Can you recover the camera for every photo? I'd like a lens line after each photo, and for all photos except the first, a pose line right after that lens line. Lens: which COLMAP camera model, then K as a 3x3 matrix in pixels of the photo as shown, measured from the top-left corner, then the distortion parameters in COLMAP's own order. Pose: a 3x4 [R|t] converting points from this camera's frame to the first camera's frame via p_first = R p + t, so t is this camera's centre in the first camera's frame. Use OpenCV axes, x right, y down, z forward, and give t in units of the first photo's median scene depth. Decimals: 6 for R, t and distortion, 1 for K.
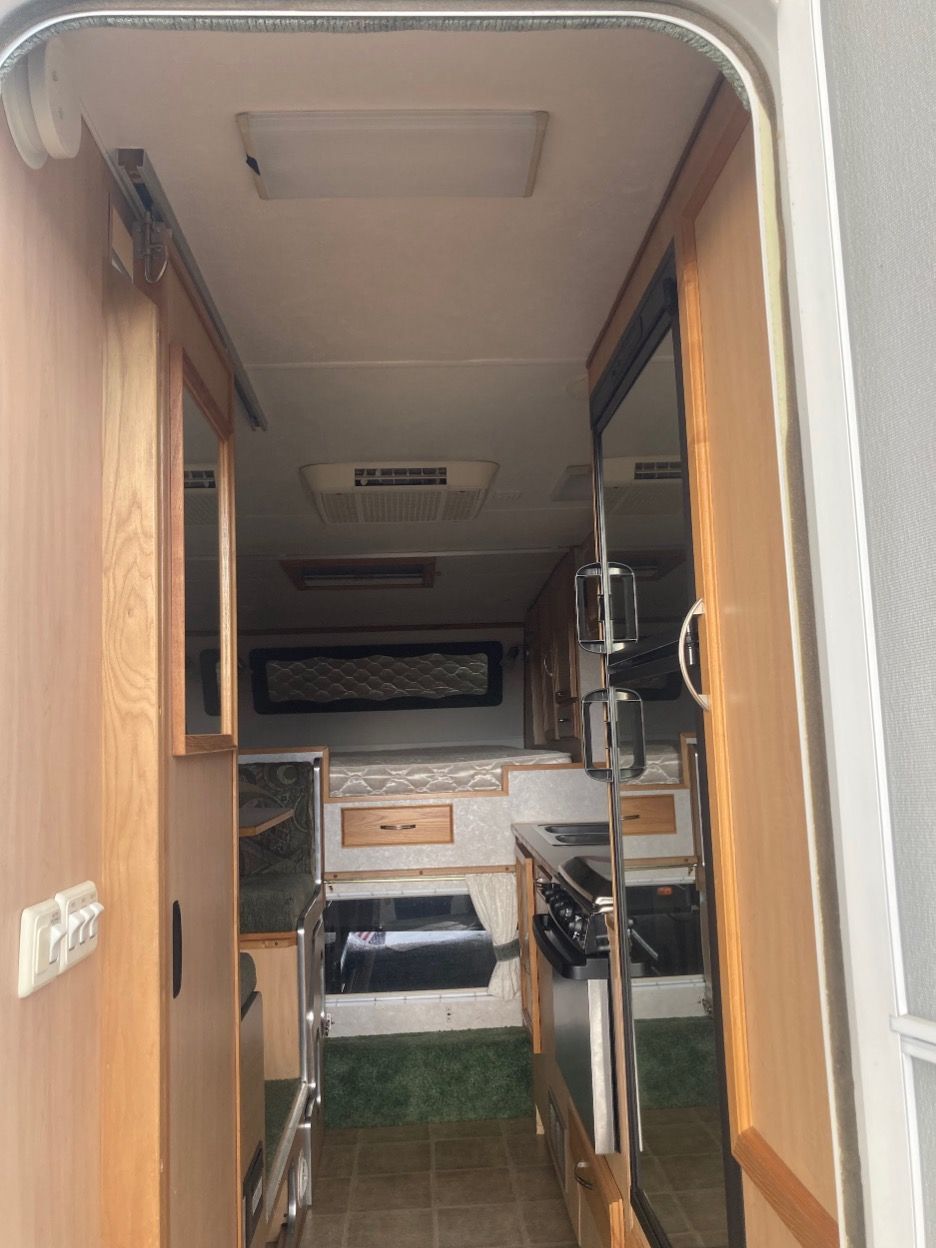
lens RADIAL K [[1015.9, 0, 510.4], [0, 1015.9, 591.8], [0, 0, 1]] dist [0.005634, 0.002455]
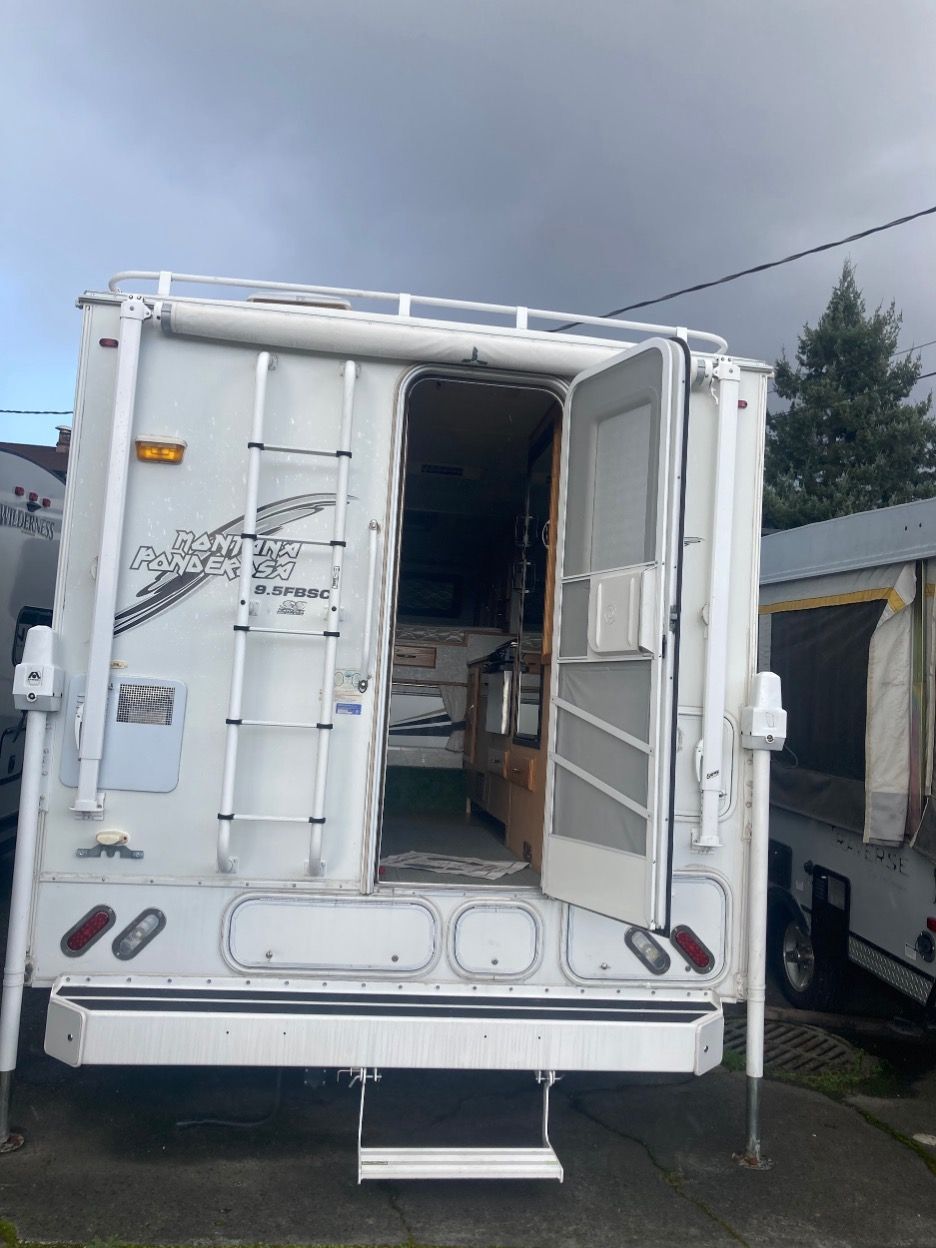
lens RADIAL K [[1041.8, 0, 467.8], [0, 1041.8, 636.7], [0, 0, 1]] dist [-0.039709, 0.092502]
pose [[0.994586, 0.100993, 0.024484, -0.049551], [-0.102170, 0.993360, 0.052884, 0.084909], [-0.018981, -0.055099, 0.998300, -0.894707]]
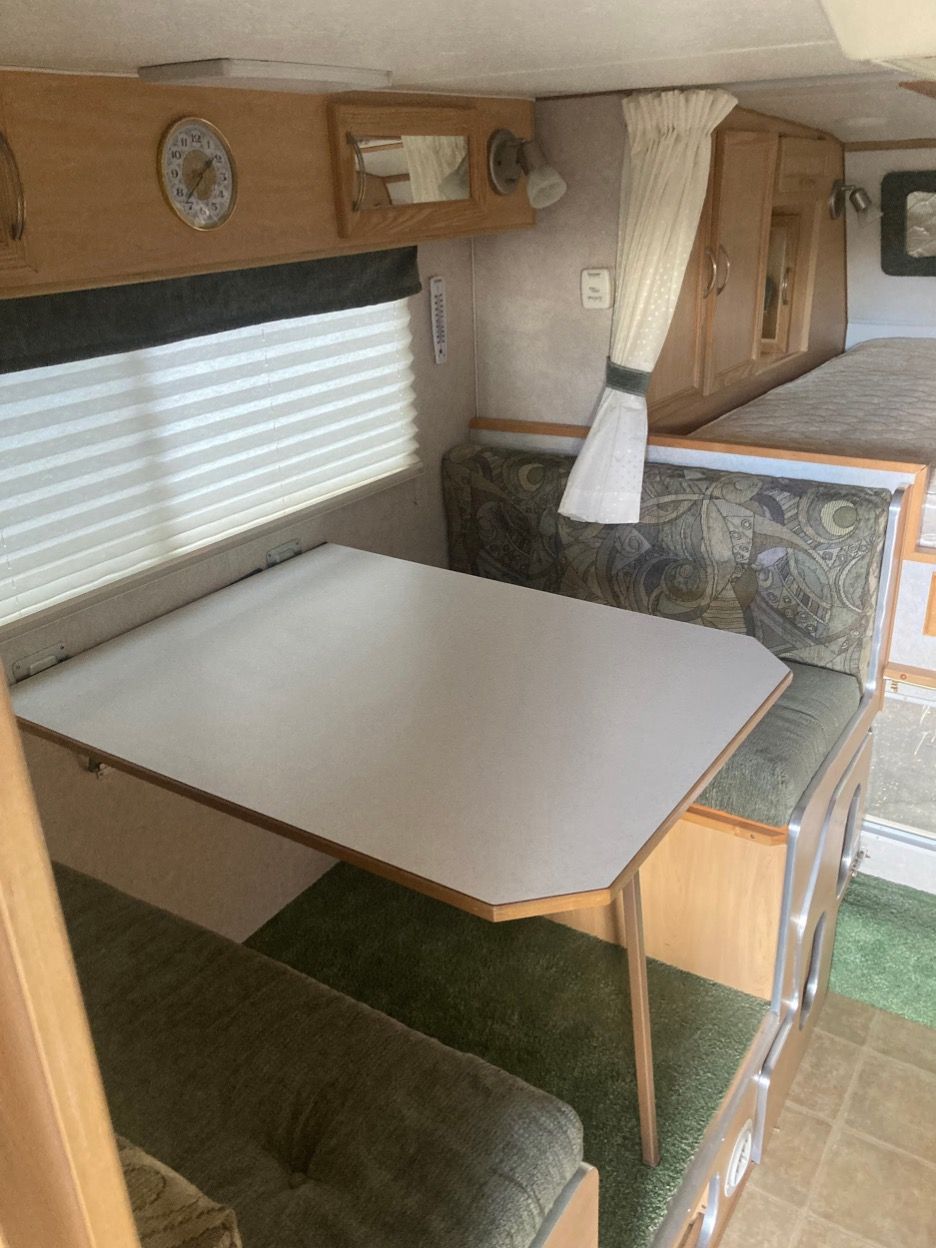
lens RADIAL K [[1041.8, 0, 467.8], [0, 1041.8, 636.7], [0, 0, 1]] dist [-0.039709, 0.092502]
pose [[0.789225, 0.266144, -0.553436, -0.039213], [0.078333, 0.850218, 0.520570, -0.084790], [0.609088, -0.454200, 0.650165, 0.438807]]
